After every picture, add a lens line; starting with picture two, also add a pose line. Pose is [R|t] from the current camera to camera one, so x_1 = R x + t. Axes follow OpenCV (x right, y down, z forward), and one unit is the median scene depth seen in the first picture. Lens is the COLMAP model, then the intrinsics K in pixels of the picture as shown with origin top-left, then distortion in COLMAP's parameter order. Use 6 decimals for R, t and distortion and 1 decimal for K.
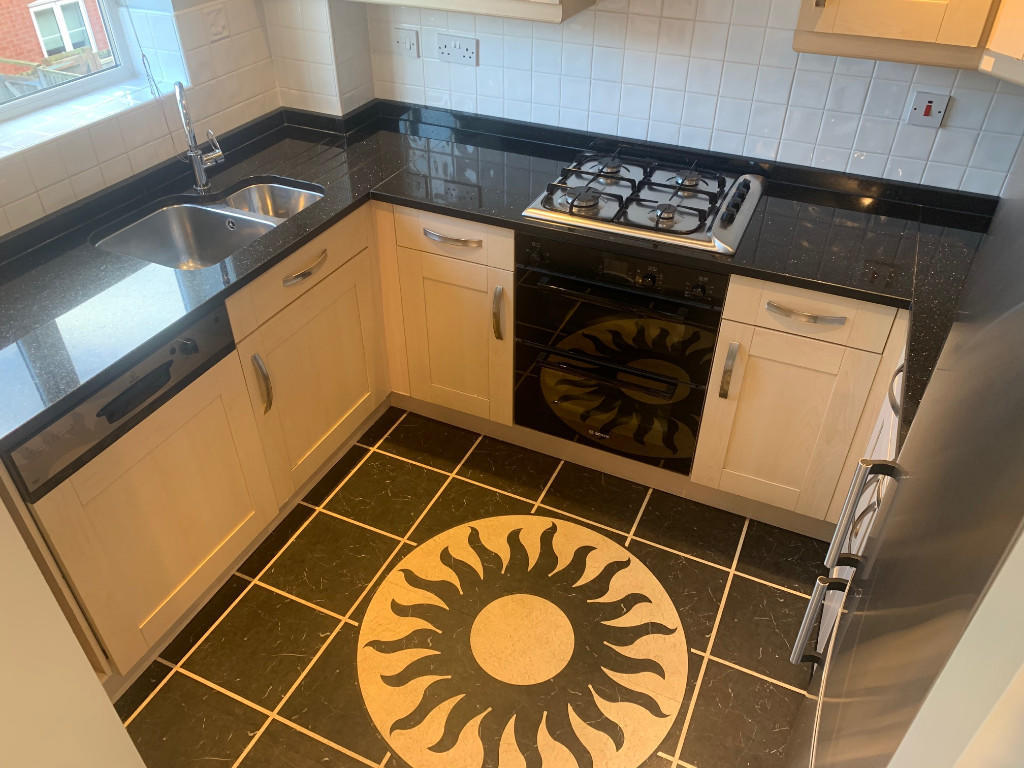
lens RADIAL K [[788.5, 0, 505.9], [0, 788.5, 377.5], [0, 0, 1]] dist [0.032620, -0.036115]
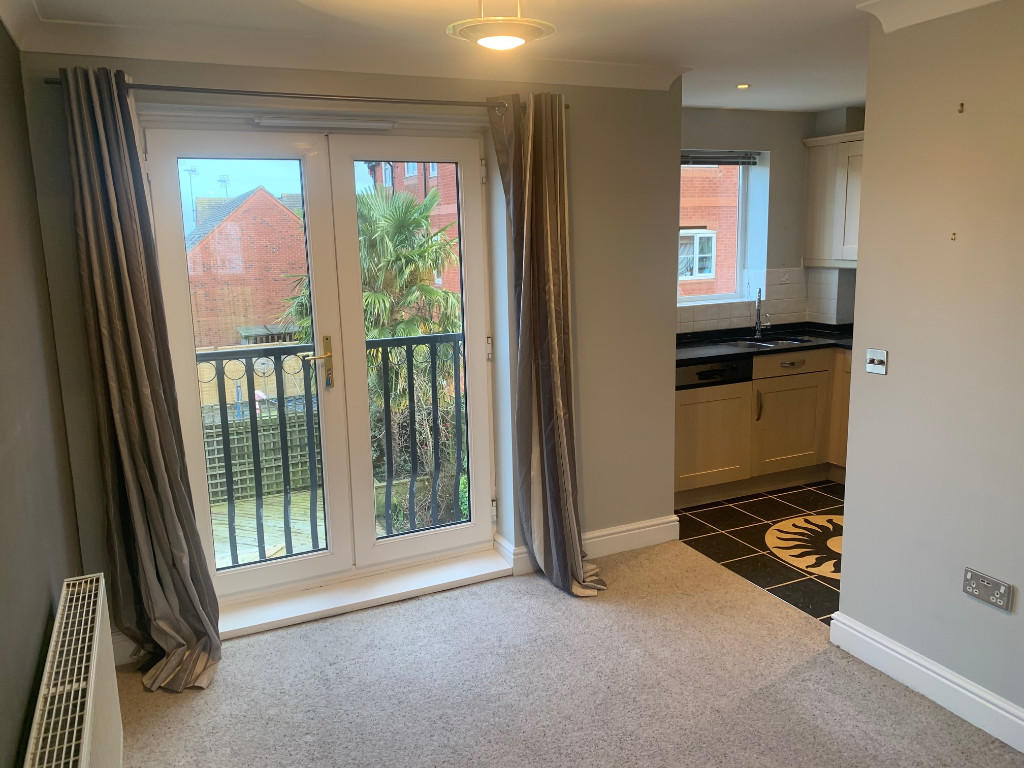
lens RADIAL K [[788.5, 0, 505.9], [0, 788.5, 377.5], [0, 0, 1]] dist [0.032620, -0.036115]
pose [[0.760650, 0.097318, -0.641826, 0.535799], [-0.366307, 0.880601, -0.300601, 0.815872], [0.535938, 0.463758, 0.705478, -0.923667]]
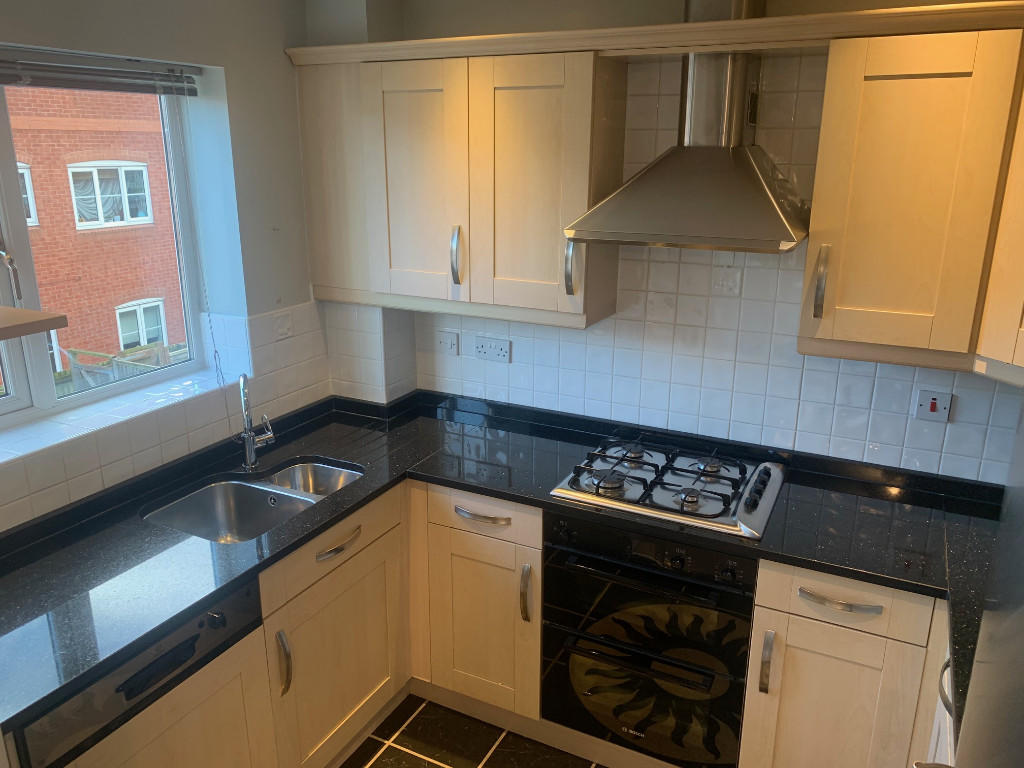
lens RADIAL K [[788.5, 0, 505.9], [0, 788.5, 377.5], [0, 0, 1]] dist [0.032620, -0.036115]
pose [[0.999054, 0.011322, -0.041979, 0.003689], [-0.025187, 0.937707, -0.346514, 0.009375], [0.035441, 0.347244, 0.937105, -0.028443]]
